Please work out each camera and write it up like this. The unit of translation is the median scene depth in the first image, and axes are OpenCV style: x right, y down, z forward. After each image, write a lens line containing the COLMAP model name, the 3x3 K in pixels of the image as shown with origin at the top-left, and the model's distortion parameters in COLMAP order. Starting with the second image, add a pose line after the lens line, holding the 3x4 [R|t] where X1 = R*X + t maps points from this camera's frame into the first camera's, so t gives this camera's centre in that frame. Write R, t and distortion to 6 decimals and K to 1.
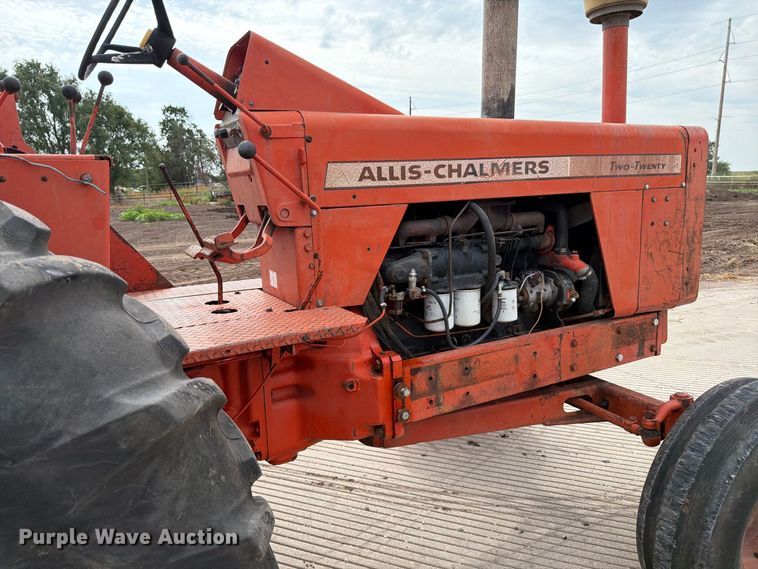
lens RADIAL K [[536.7, 0, 371.3], [0, 536.7, 279.1], [0, 0, 1]] dist [0.035322, -0.046621]
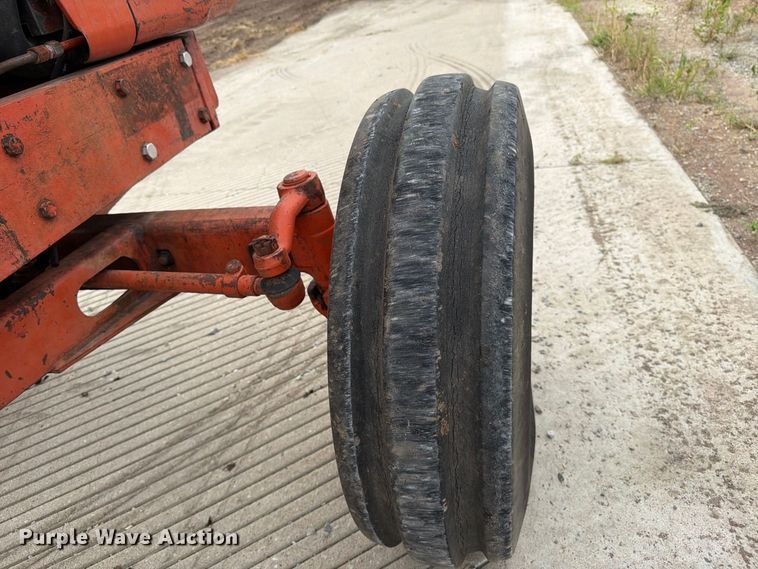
lens RADIAL K [[536.7, 0, 380.7], [0, 536.7, 293.3], [0, 0, 1]] dist [0.035322, -0.046621]
pose [[0.645864, -0.478084, 0.595227, 0.260696], [0.266855, 0.871843, 0.410704, 0.115694], [-0.715296, -0.106420, 0.690671, 0.540237]]
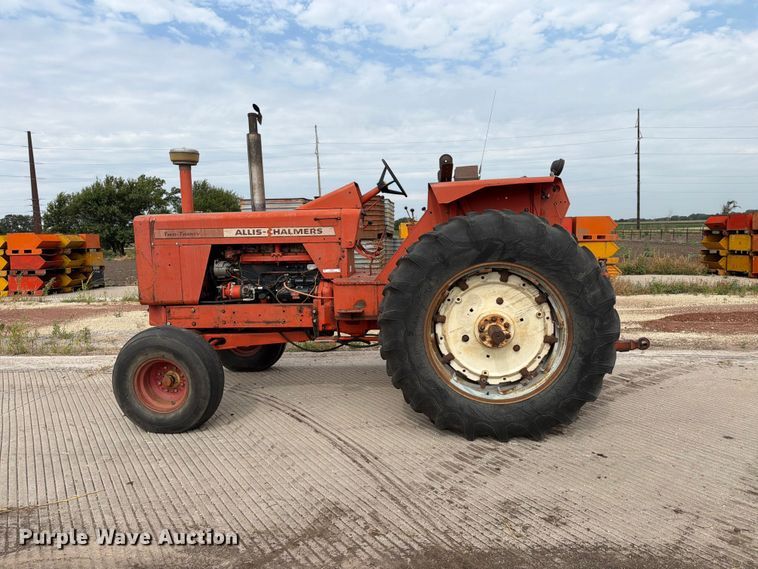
lens RADIAL K [[536.7, 0, 377.9], [0, 536.7, 284.9], [0, 0, 1]] dist [0.035322, -0.046621]
pose [[-0.821763, -0.012915, 0.569683, -1.458766], [0.146890, 0.961155, 0.233677, -0.423639], [-0.550571, 0.275707, -0.787944, 2.480255]]
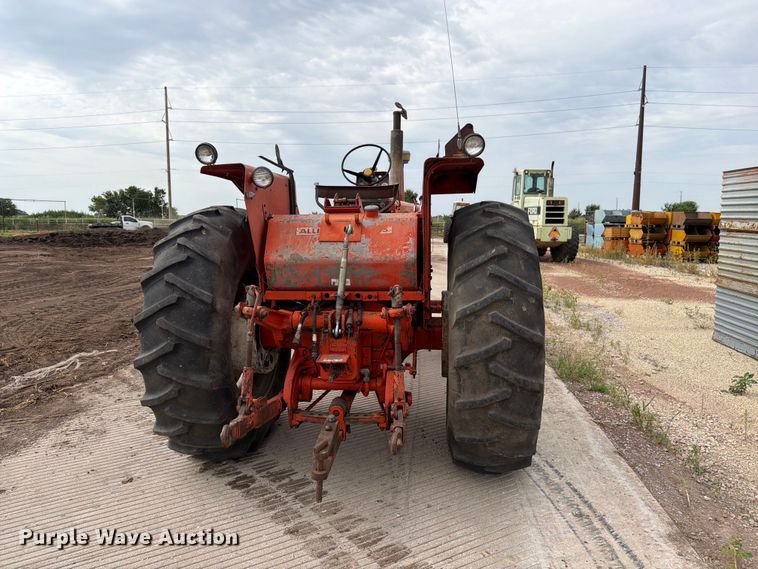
lens RADIAL K [[536.7, 0, 374.4], [0, 536.7, 284.6], [0, 0, 1]] dist [0.035322, -0.046621]
pose [[0.585953, -0.081450, 0.806241, -1.836587], [0.133795, 0.991005, 0.002877, 0.085452], [-0.799224, 0.106185, 0.591580, -0.408646]]
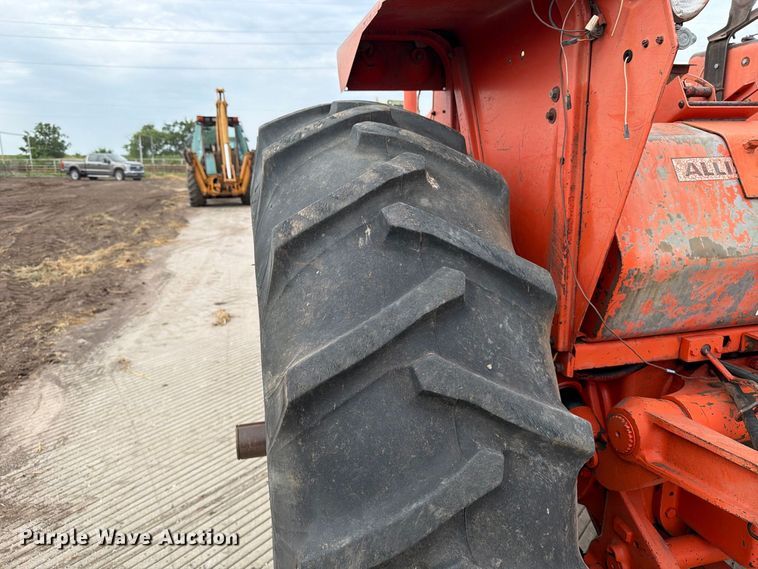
lens RADIAL K [[536.7, 0, 379.7], [0, 536.7, 286.4], [0, 0, 1]] dist [0.035322, -0.046621]
pose [[0.260890, -0.210644, 0.942107, -1.356887], [0.170399, 0.970629, 0.169834, -0.102603], [-0.950211, 0.116226, 0.289121, 0.699748]]
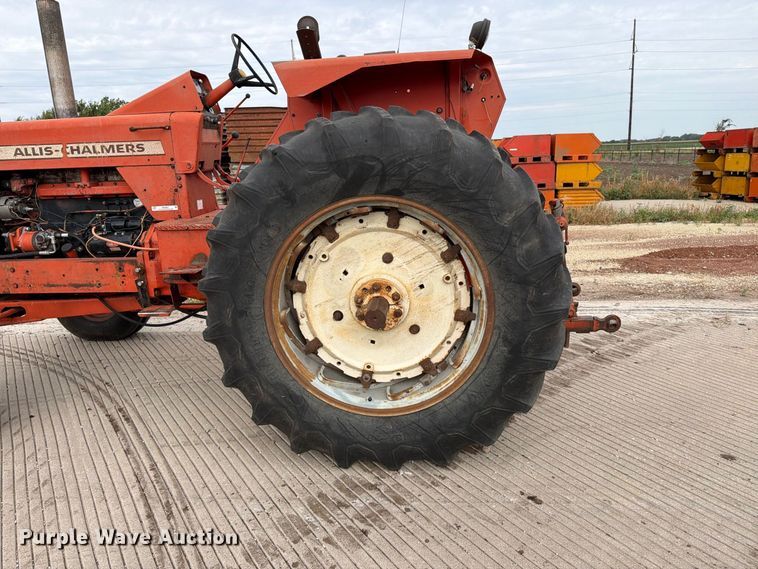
lens RADIAL K [[536.7, 0, 377.5], [0, 536.7, 284.6], [0, 0, 1]] dist [0.035322, -0.046621]
pose [[-0.833601, -0.077252, 0.546938, -1.381779], [0.154078, 0.918349, 0.364546, -0.264125], [-0.530442, 0.388158, -0.753635, 1.778066]]
